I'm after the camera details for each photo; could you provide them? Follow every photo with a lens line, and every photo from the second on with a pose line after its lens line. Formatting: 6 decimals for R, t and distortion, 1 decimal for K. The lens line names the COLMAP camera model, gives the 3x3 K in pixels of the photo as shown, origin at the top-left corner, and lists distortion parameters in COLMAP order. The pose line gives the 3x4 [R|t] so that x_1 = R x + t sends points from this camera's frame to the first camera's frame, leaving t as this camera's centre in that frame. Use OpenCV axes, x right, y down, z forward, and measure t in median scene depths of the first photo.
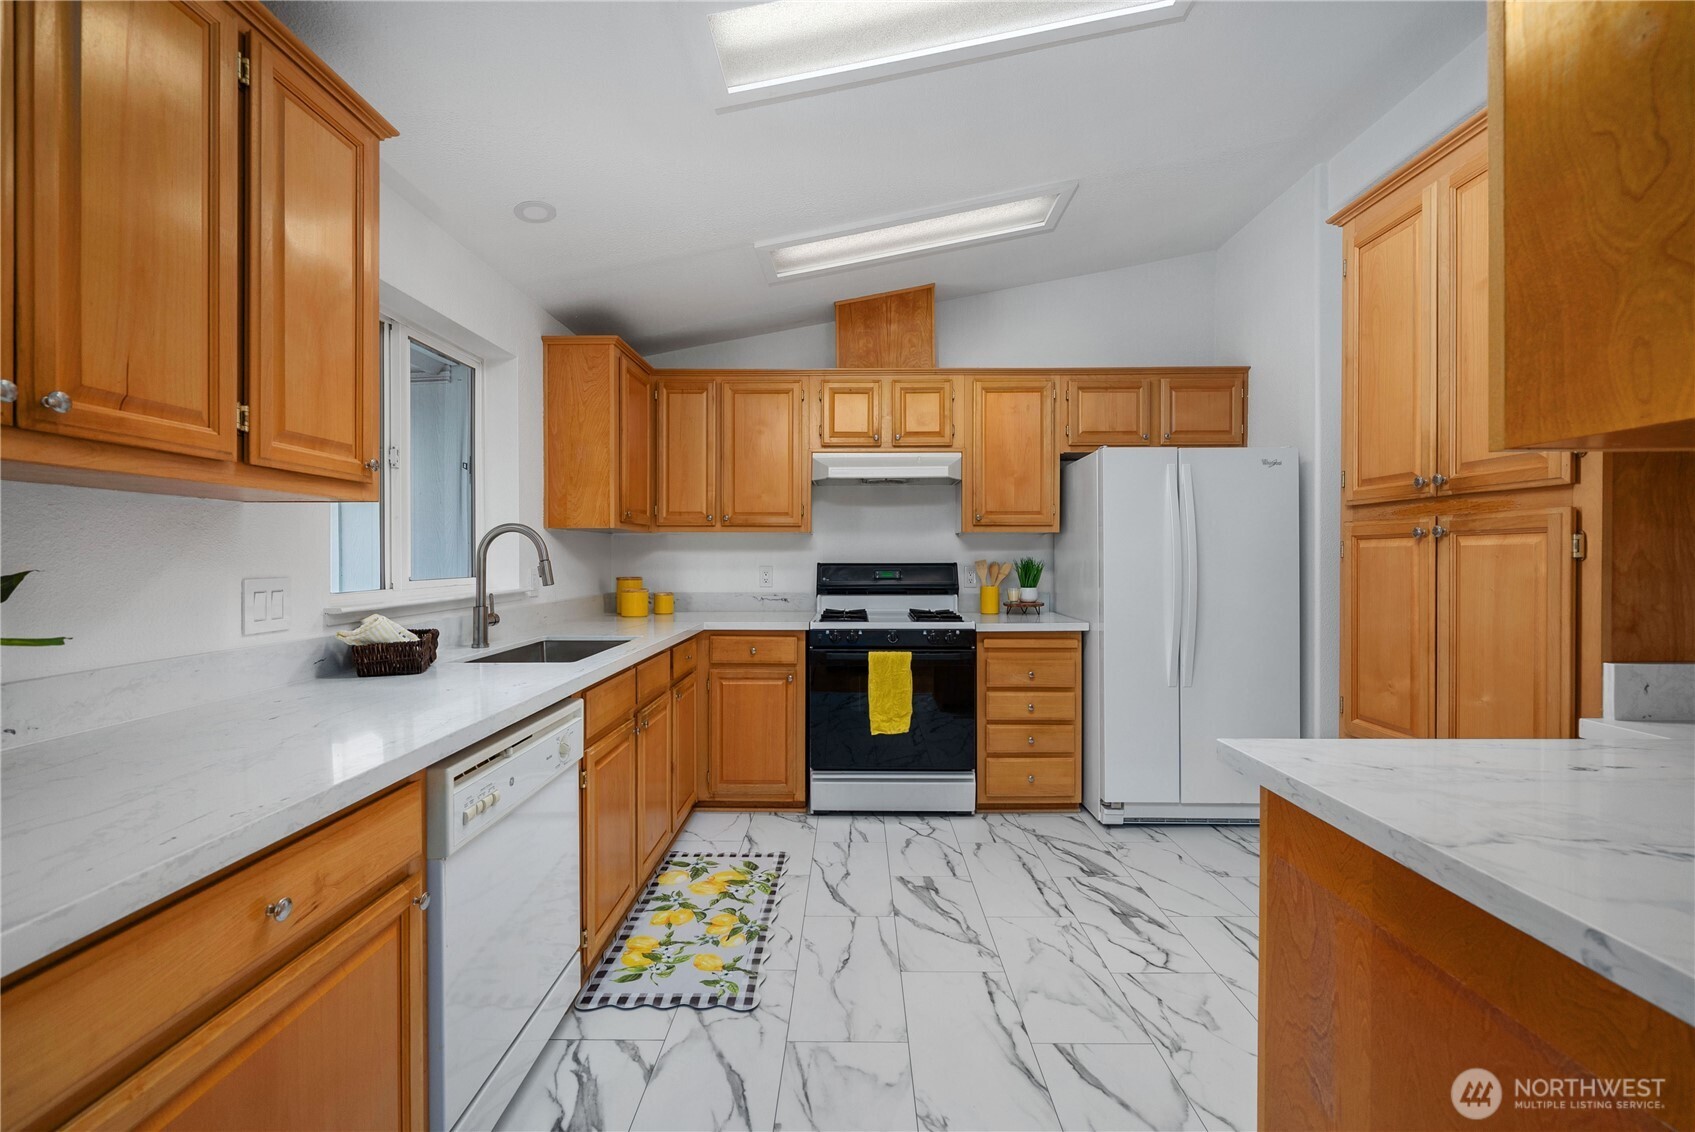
lens RADIAL K [[701.7, 0, 839.6], [0, 701.7, 562.9], [0, 0, 1]] dist [-0.007153, -0.000334]
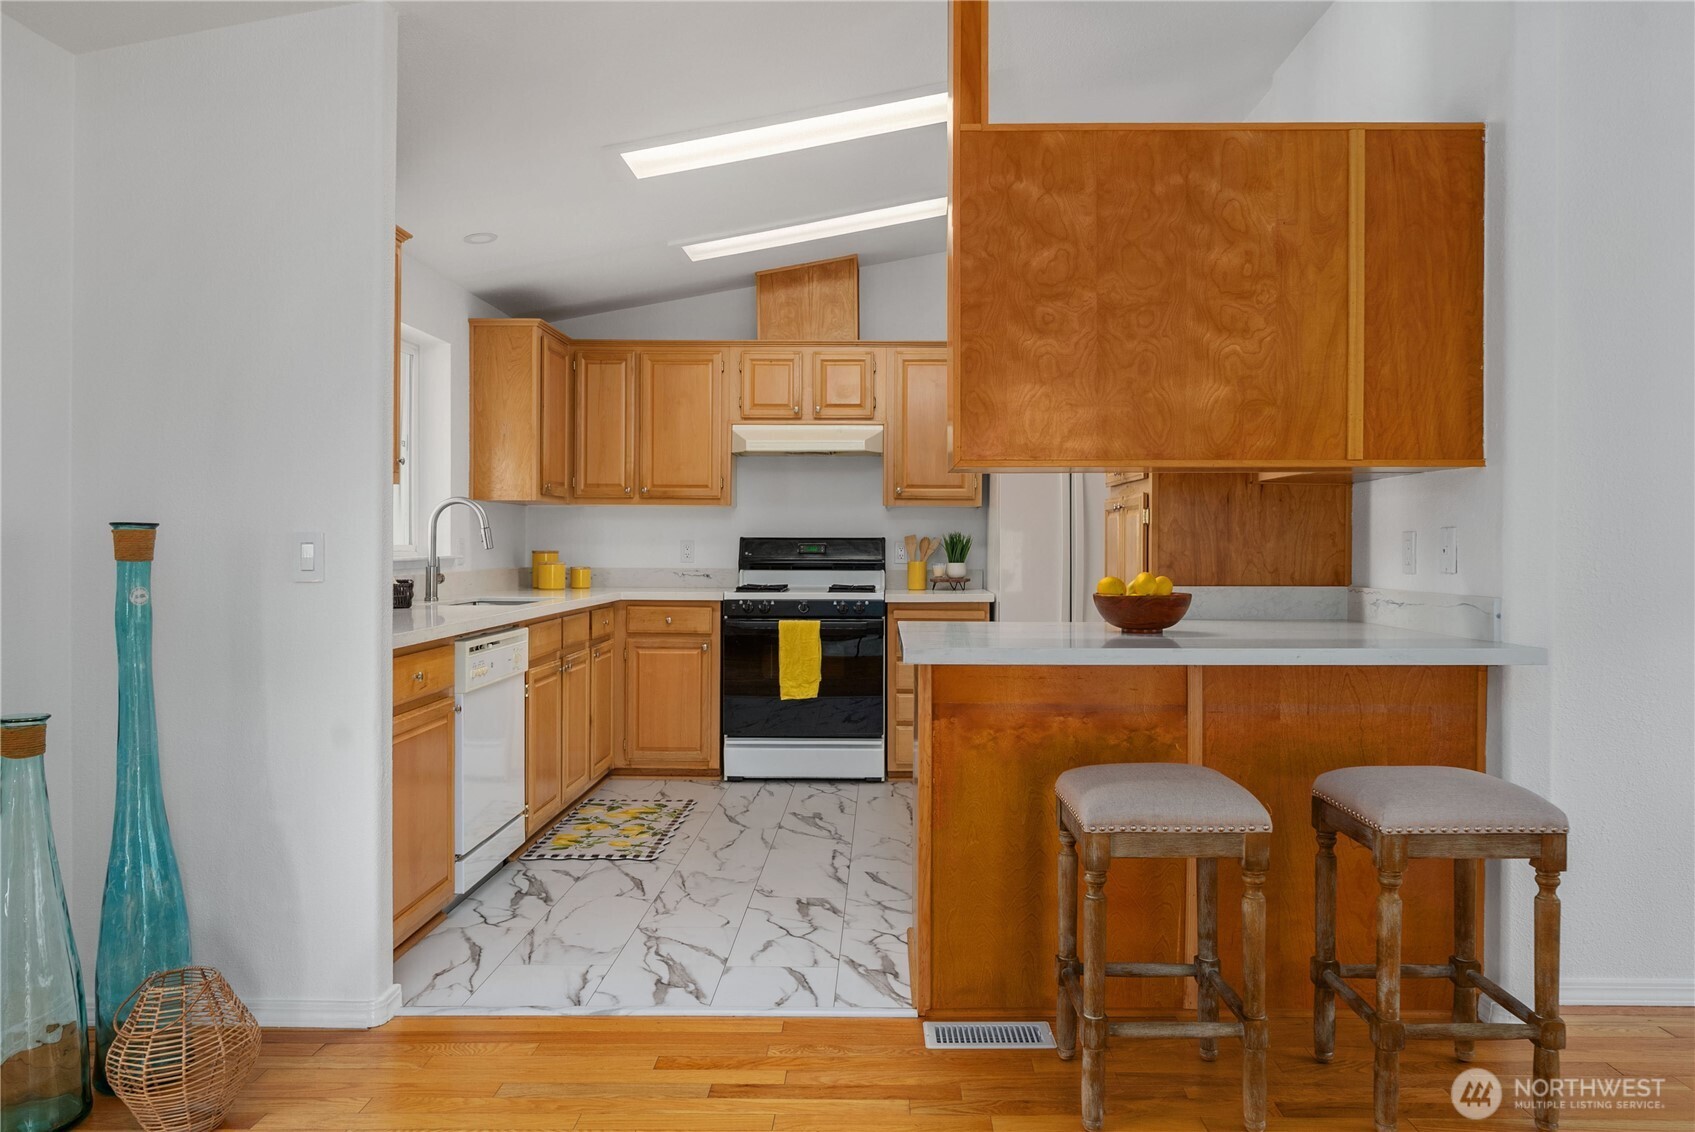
lens RADIAL K [[1199.4, 0, 862.7], [0, 1199.4, 555.4], [0, 0, 1]] dist [-0.011809, -0.001711]
pose [[0.999986, 0.004718, -0.002420, 0.163443], [-0.004719, 0.999989, -0.000290, 0.029476], [0.002419, 0.000301, 0.999997, -0.751381]]
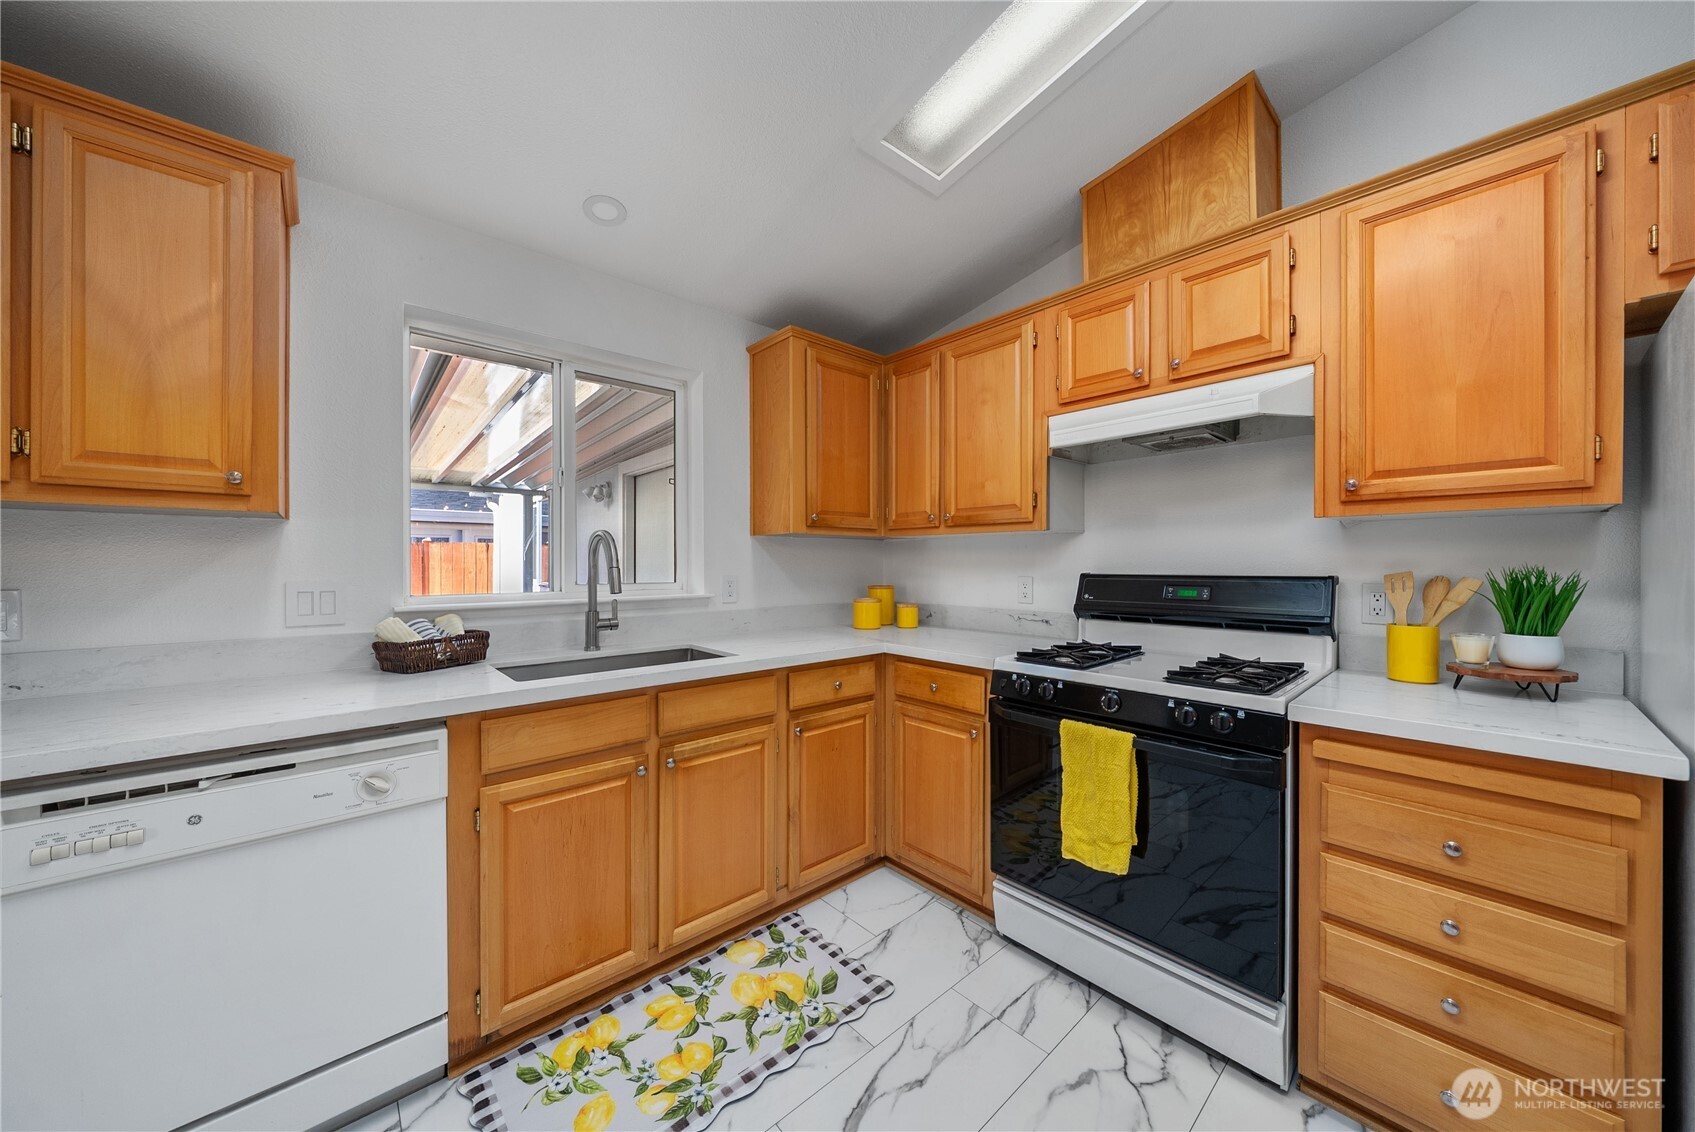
lens RADIAL K [[584.0, 0, 846.0], [0, 584.0, 565.6], [0, 0, 1]] dist [-0.005615, 0.000118]
pose [[0.678076, 0.003991, -0.734981, 0.278933], [-0.007606, 0.999970, -0.001588, -0.005305], [0.734952, 0.006667, 0.678086, 0.497093]]
